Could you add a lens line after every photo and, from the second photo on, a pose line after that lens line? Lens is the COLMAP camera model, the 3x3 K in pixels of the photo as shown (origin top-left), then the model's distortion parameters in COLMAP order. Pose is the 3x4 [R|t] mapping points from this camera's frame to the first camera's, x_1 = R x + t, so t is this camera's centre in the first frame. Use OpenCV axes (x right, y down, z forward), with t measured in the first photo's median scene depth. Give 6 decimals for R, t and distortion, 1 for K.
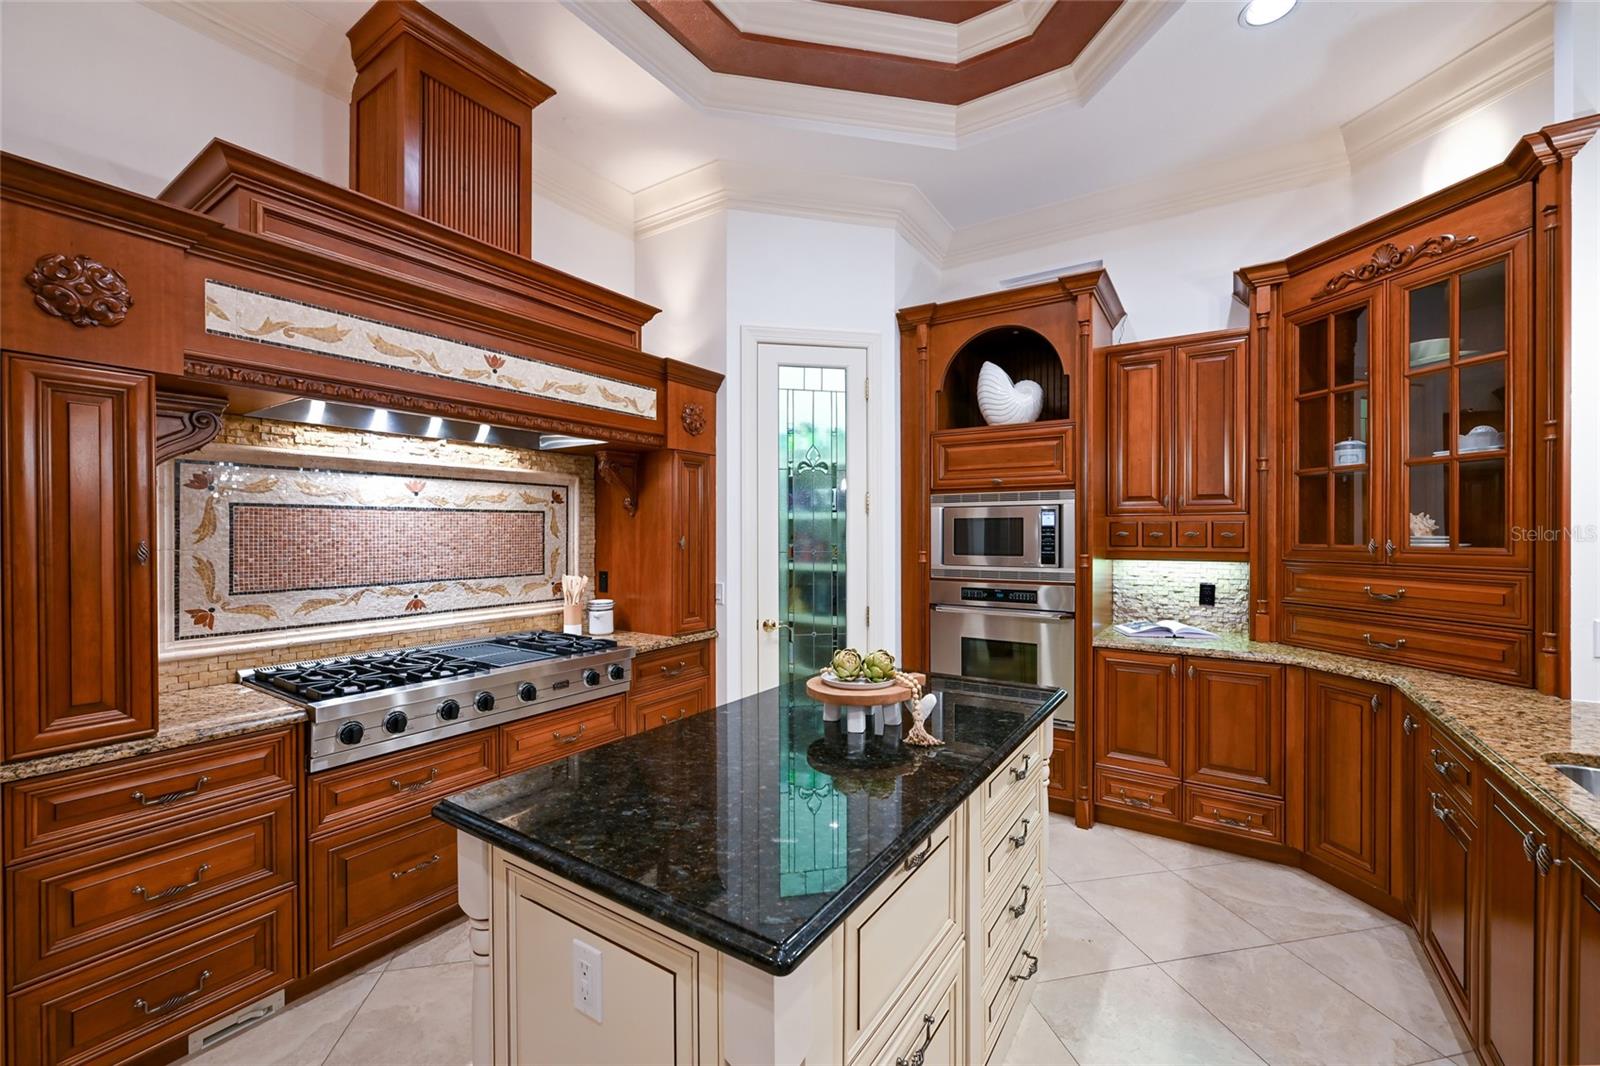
lens RADIAL K [[644.0, 0, 811.8], [0, 644.0, 534.0], [0, 0, 1]] dist [0.000405, -0.002269]
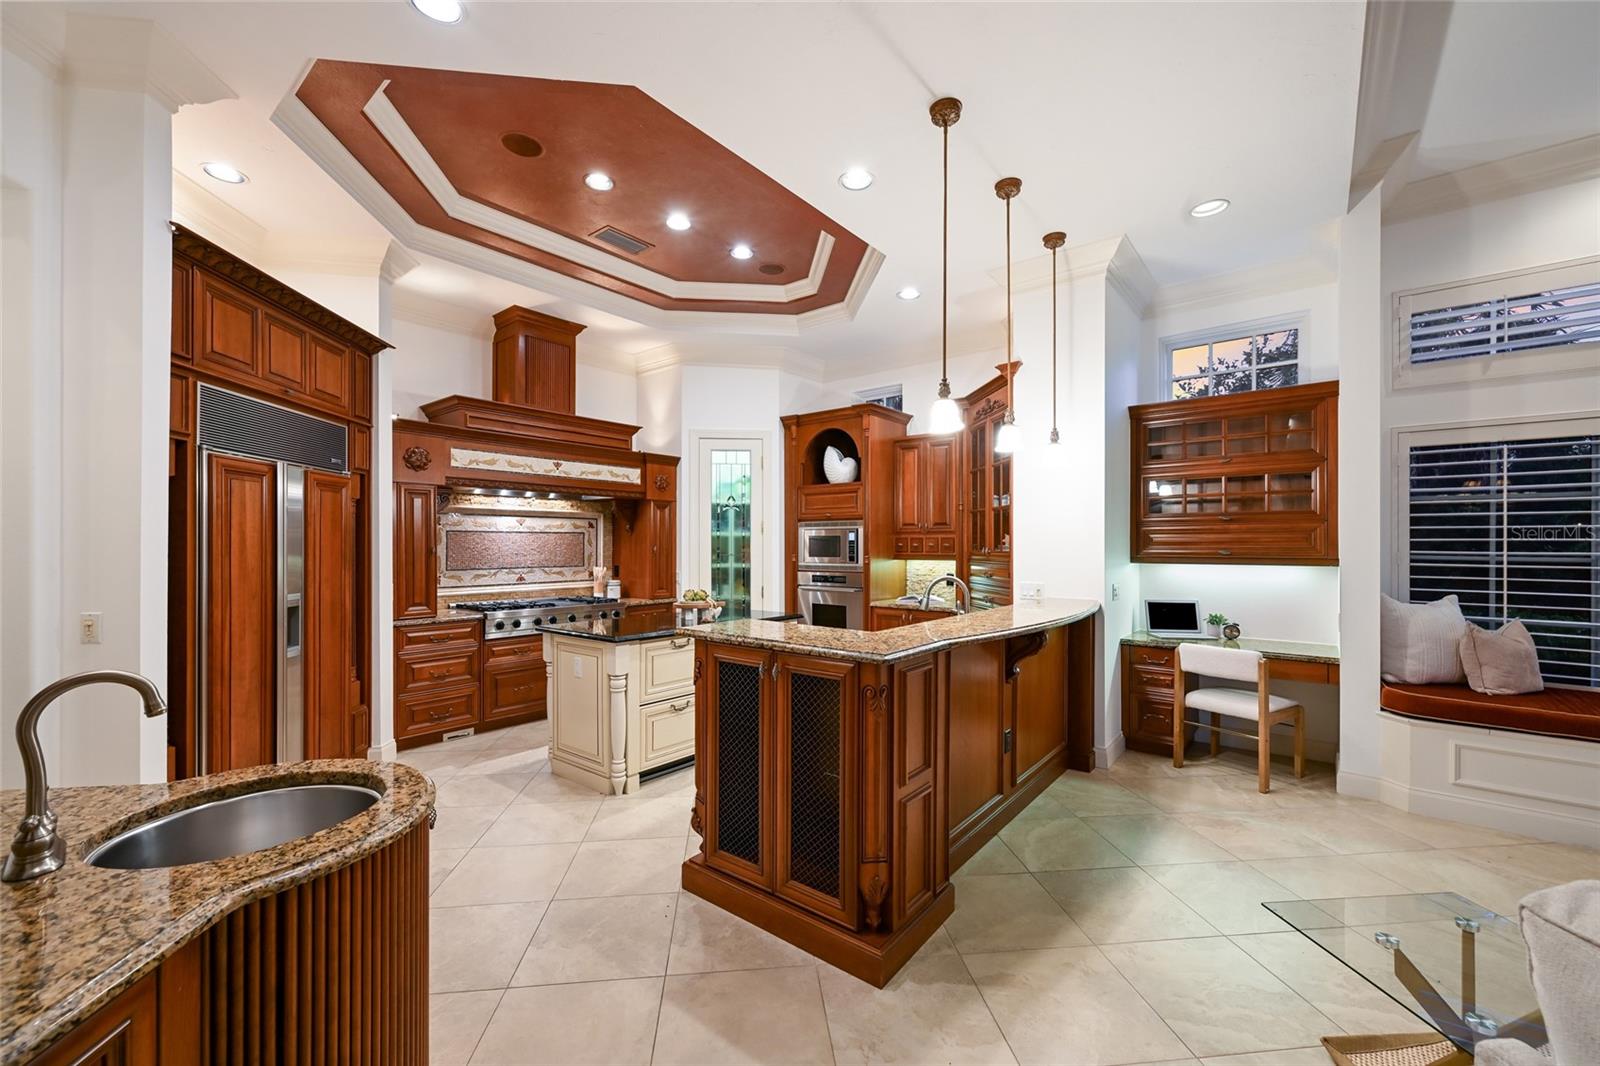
lens RADIAL K [[644.0, 0, 809.1], [0, 644.0, 545.9], [0, 0, 1]] dist [0.000405, -0.002269]
pose [[0.994563, 0.000169, -0.104141, 0.501940], [-0.000543, 0.999993, -0.003564, 0.011004], [0.104140, 0.003602, 0.994556, -0.929470]]
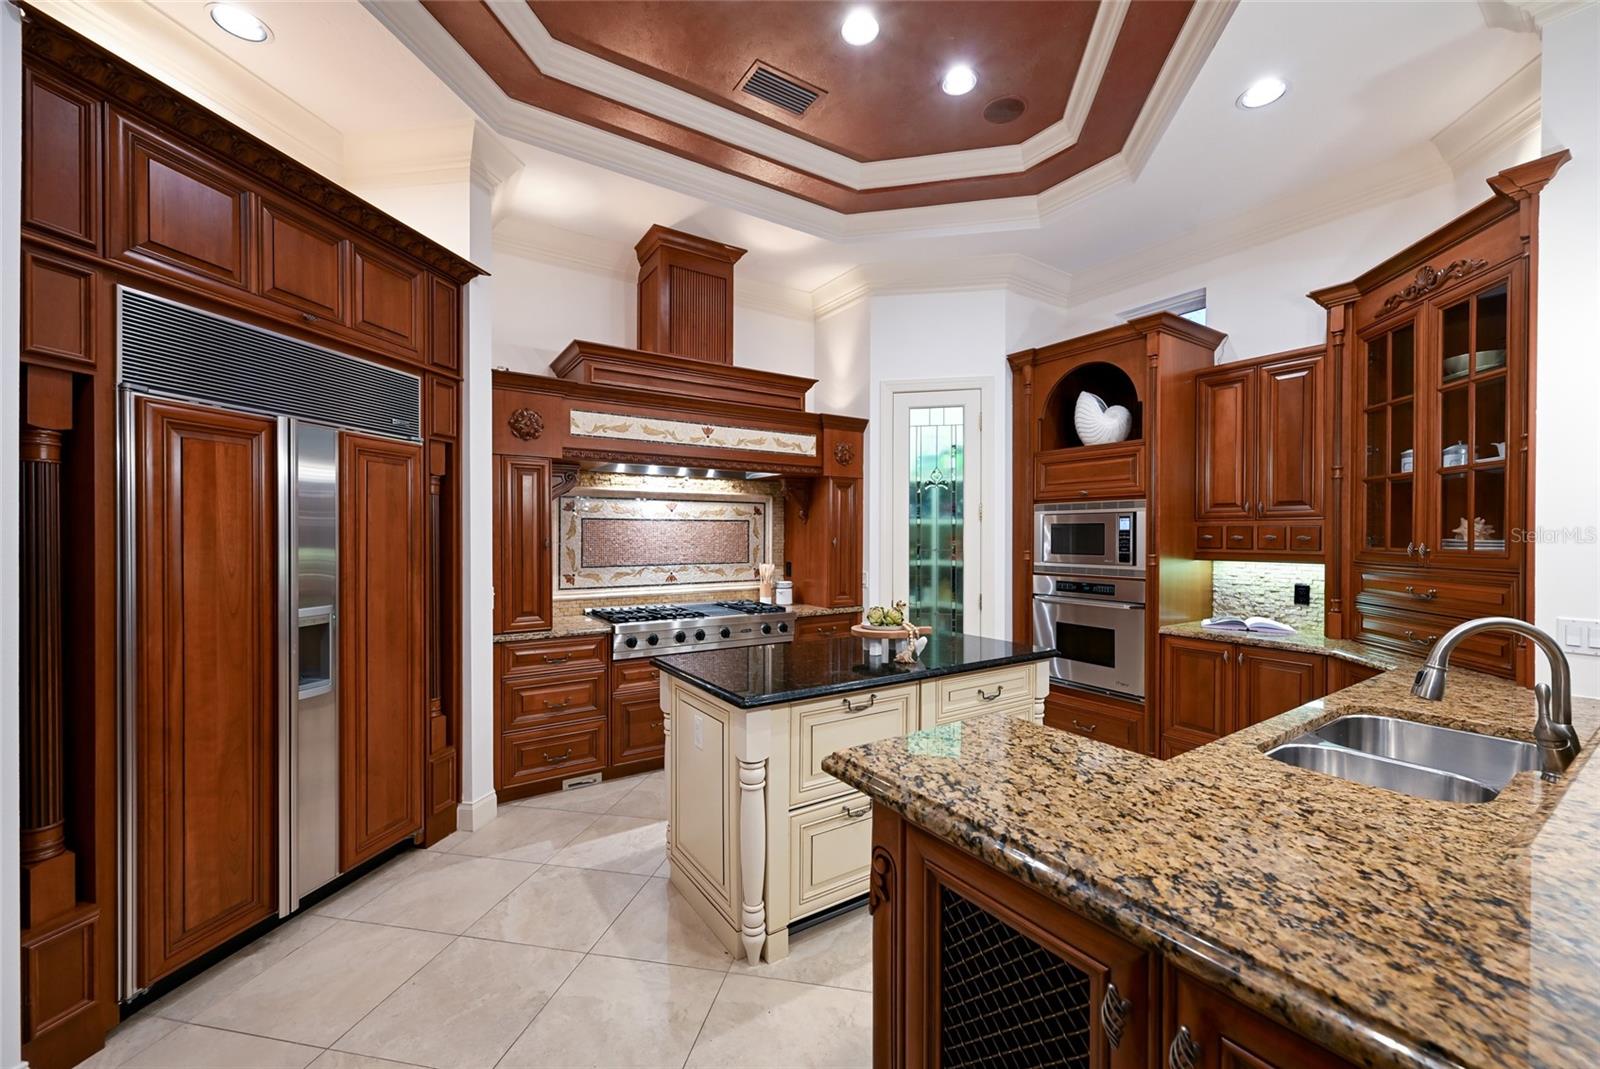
lens RADIAL K [[644.0, 0, 809.6], [0, 644.0, 538.7], [0, 0, 1]] dist [0.000405, -0.002269]
pose [[0.918795, 0.004740, -0.394708, 0.348100], [-0.004050, 0.999988, 0.002583, 0.002951], [0.394715, -0.000774, 0.918803, -0.359051]]
